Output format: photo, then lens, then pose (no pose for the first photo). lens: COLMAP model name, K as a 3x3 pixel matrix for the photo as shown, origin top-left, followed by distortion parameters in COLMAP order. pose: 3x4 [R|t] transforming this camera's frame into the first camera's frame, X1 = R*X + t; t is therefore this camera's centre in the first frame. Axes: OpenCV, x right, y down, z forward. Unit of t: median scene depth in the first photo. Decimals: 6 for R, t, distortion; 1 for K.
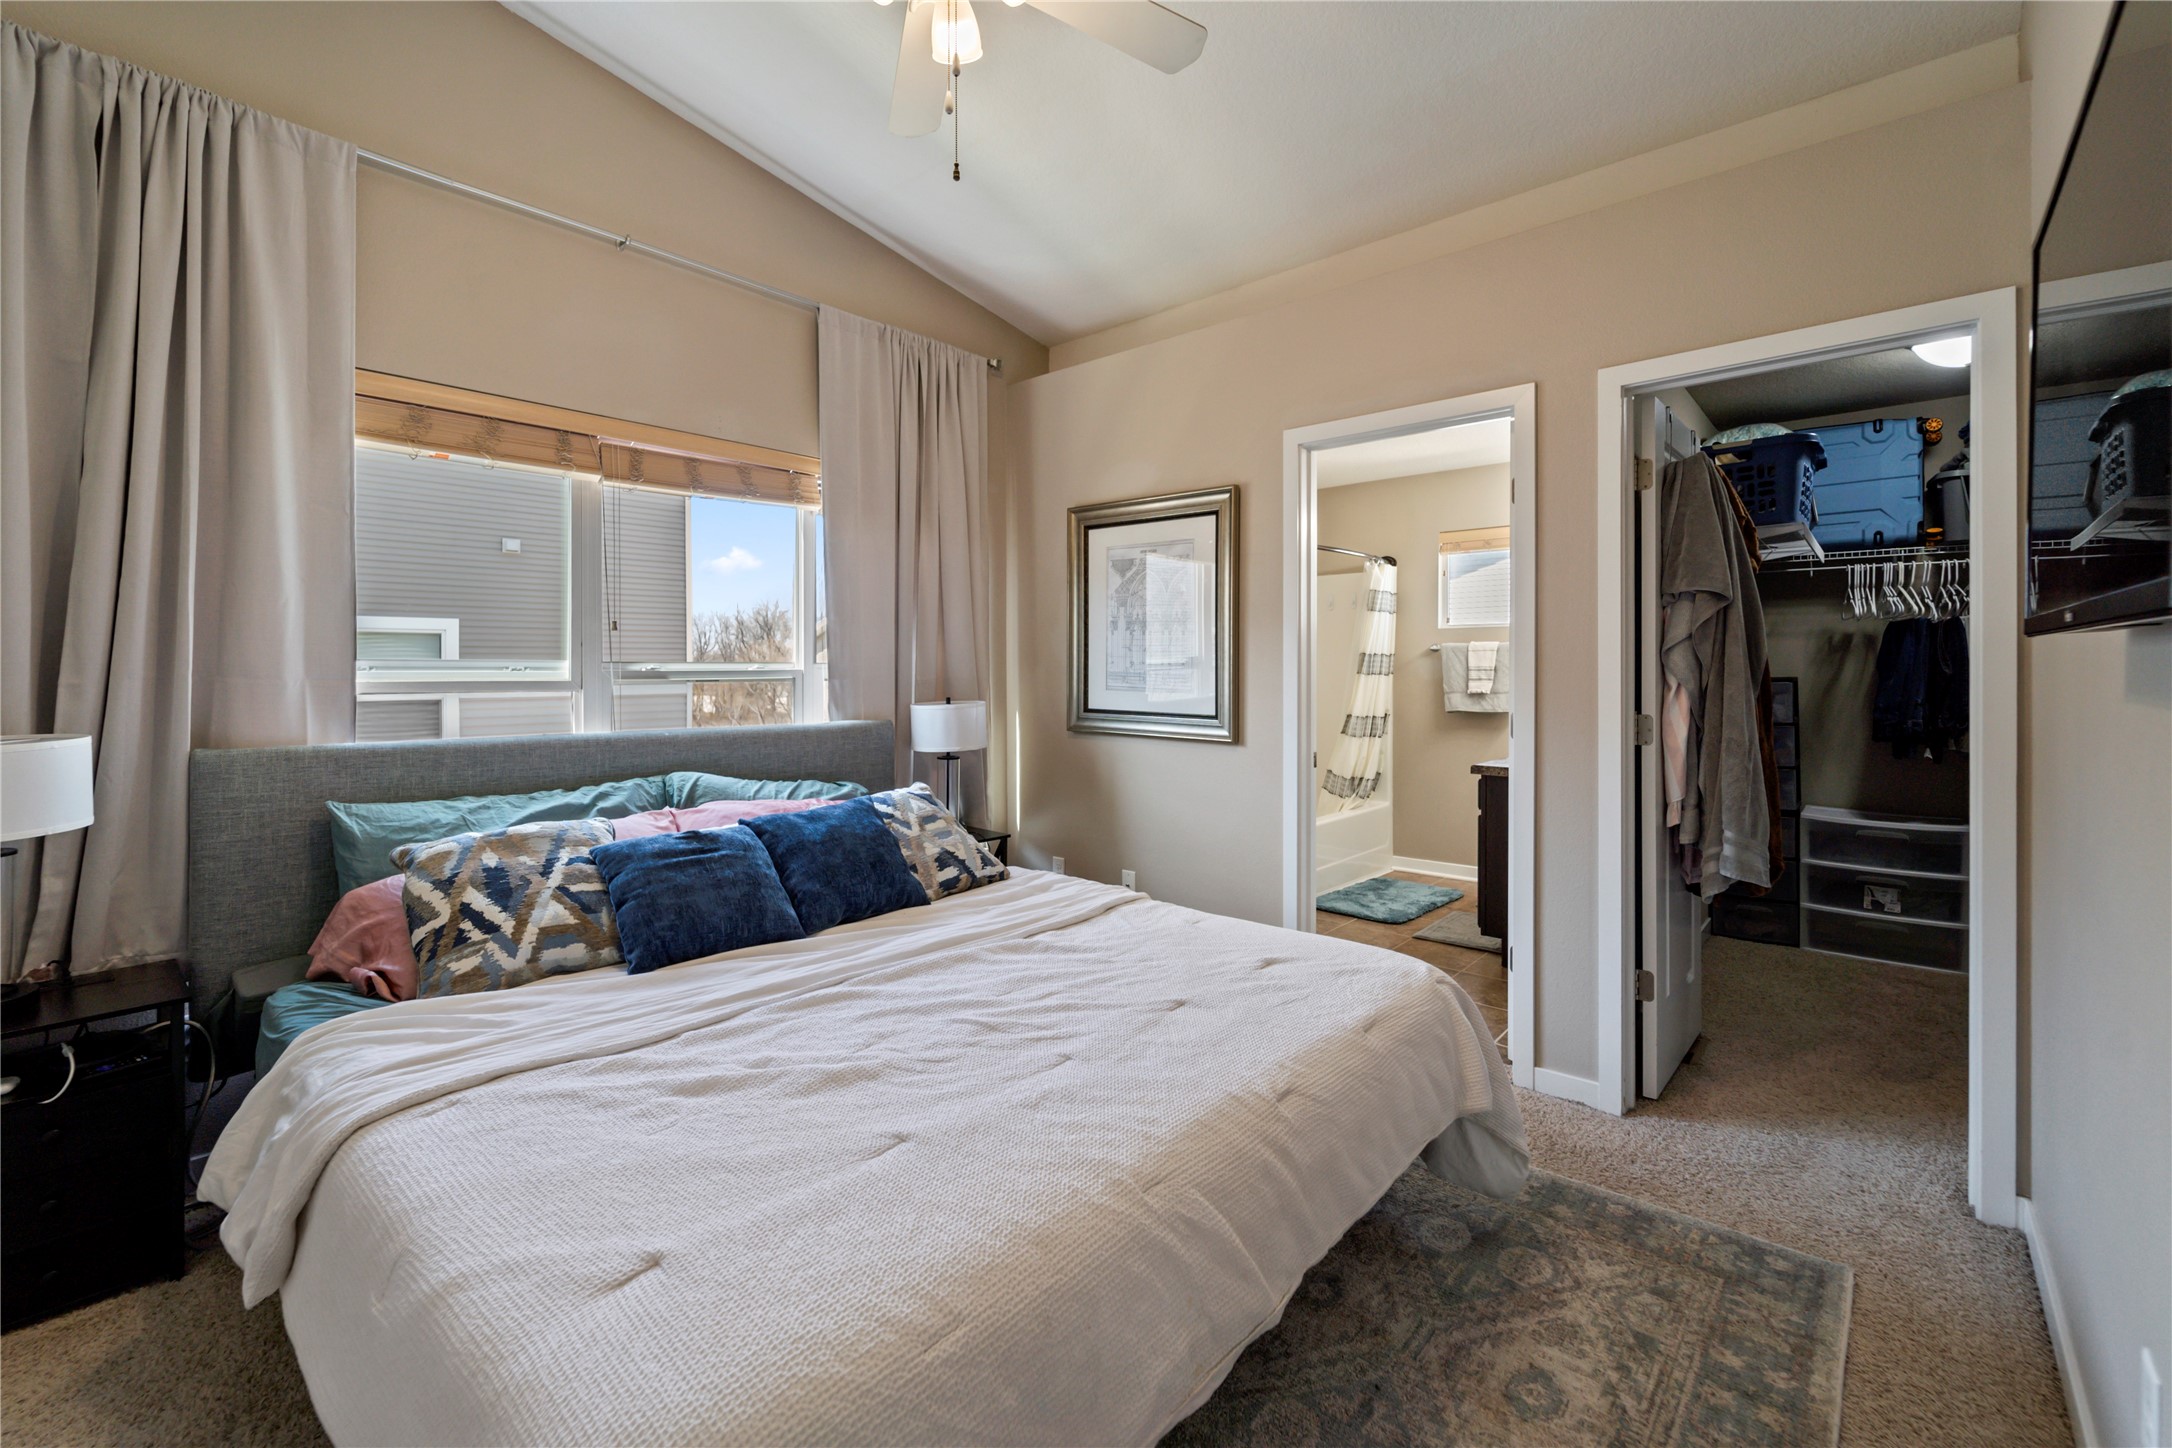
lens RADIAL K [[898.5, 0, 1080.6], [0, 898.5, 672.5], [0, 0, 1]] dist [0.003199, -0.001259]
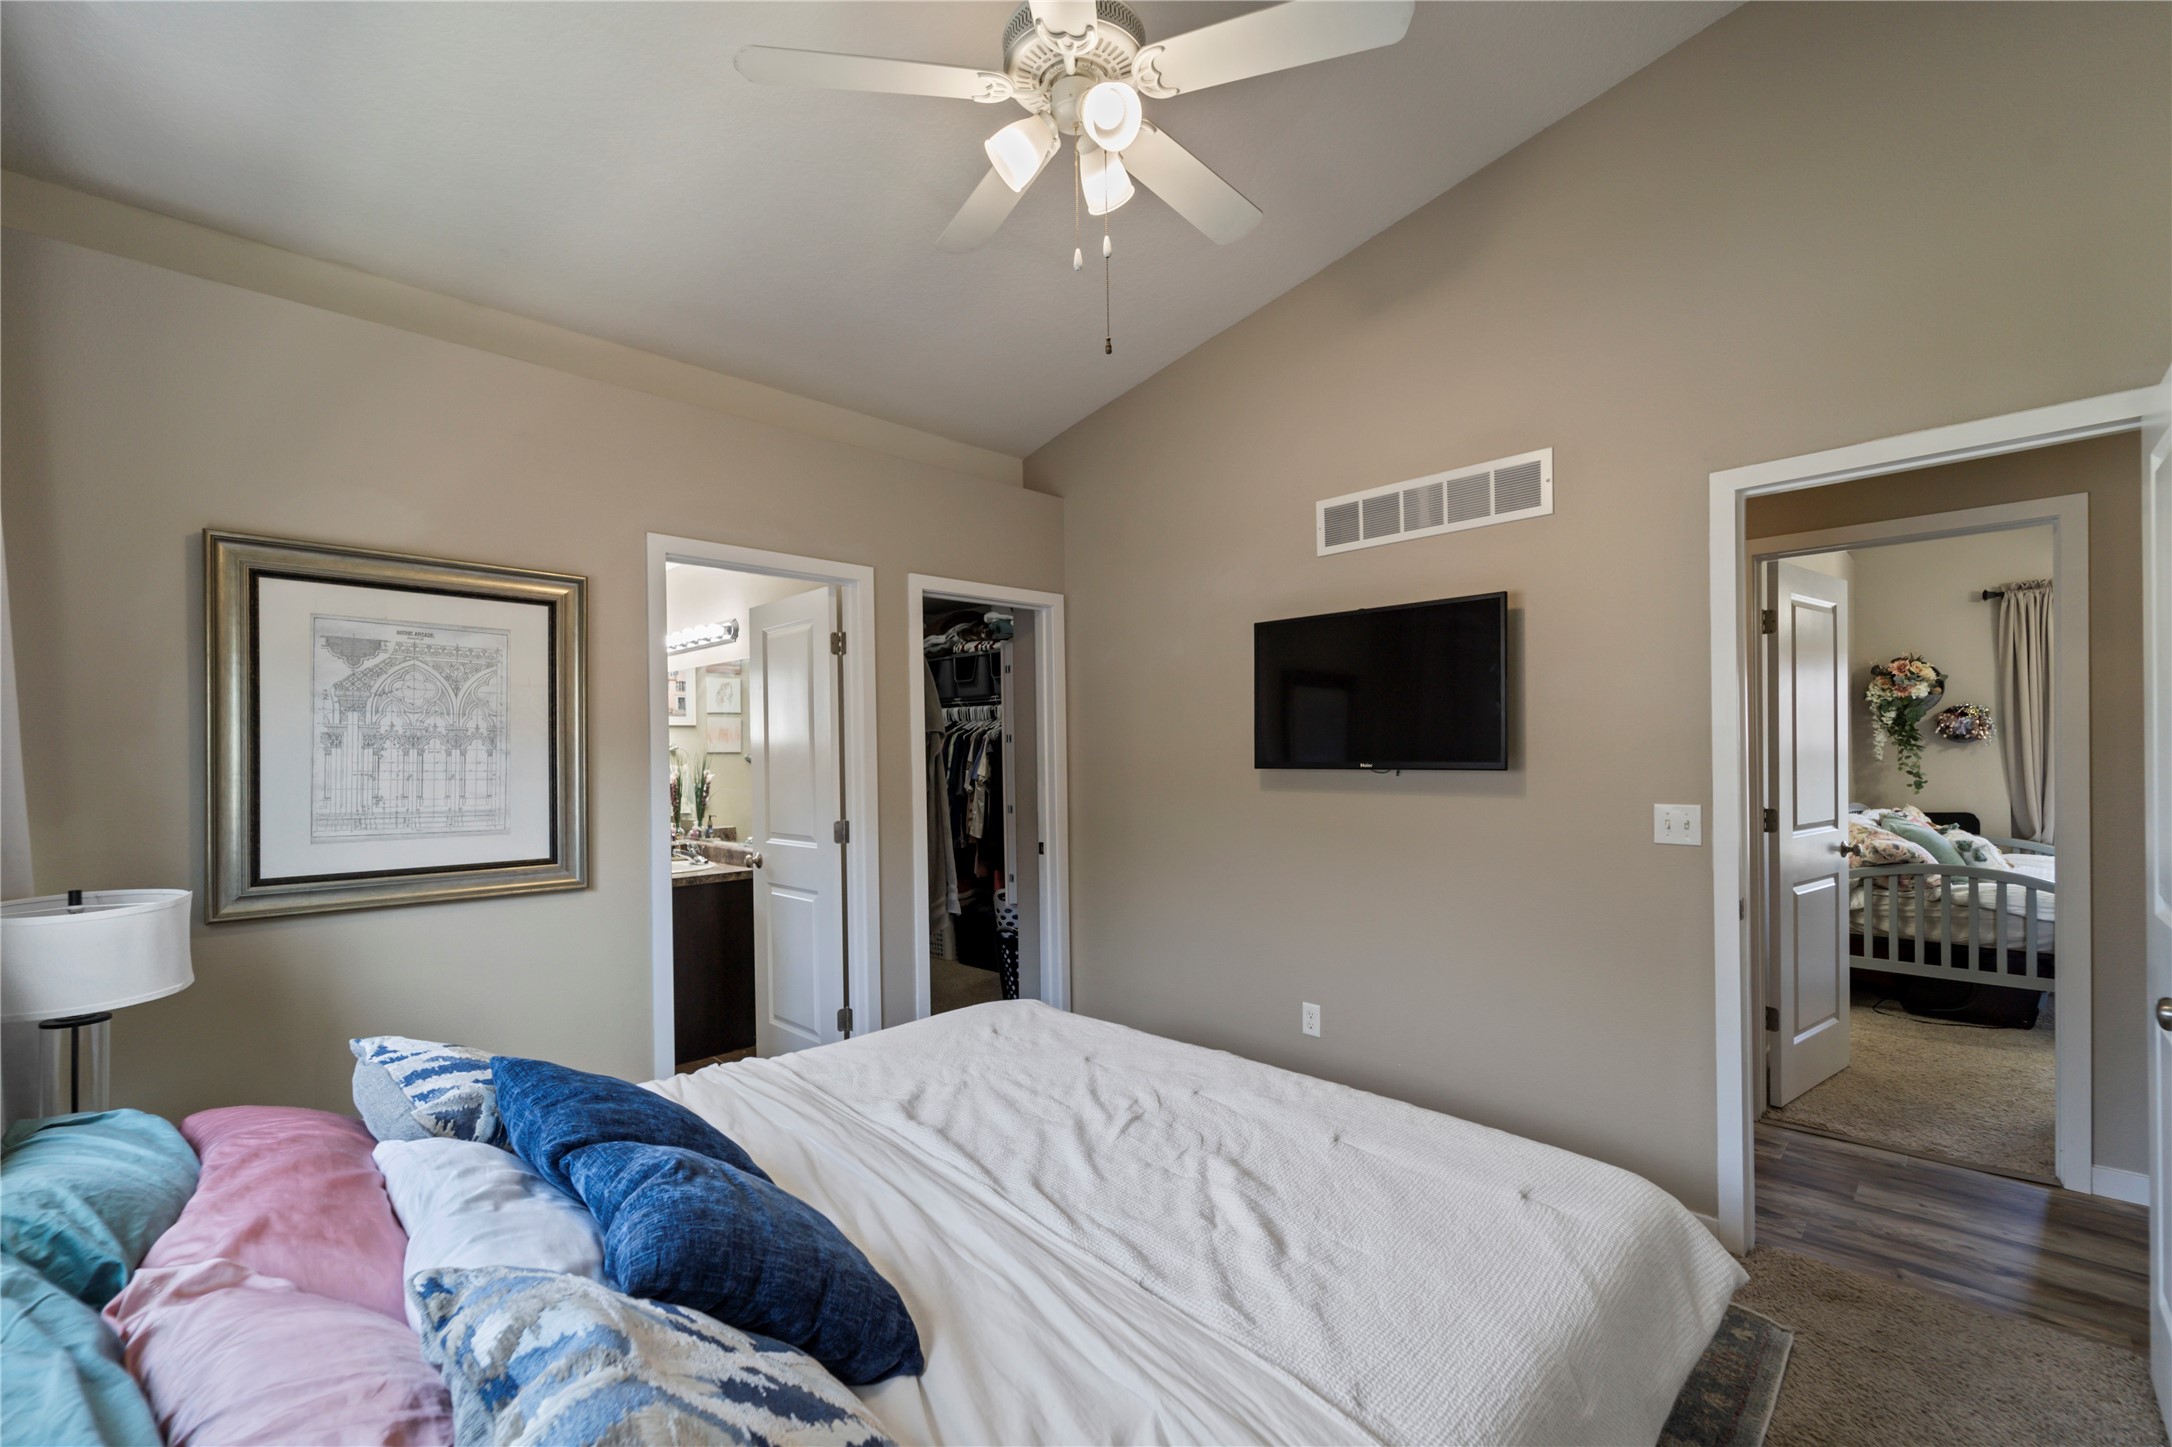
lens RADIAL K [[898.5, 0, 1067.2], [0, 898.5, 756.5], [0, 0, 1]] dist [0.003199, -0.001259]
pose [[0.086148, -0.001105, 0.996282, -0.612813], [0.023165, 0.999731, -0.000894, -0.031437], [-0.996013, 0.023156, 0.086151, 0.484134]]
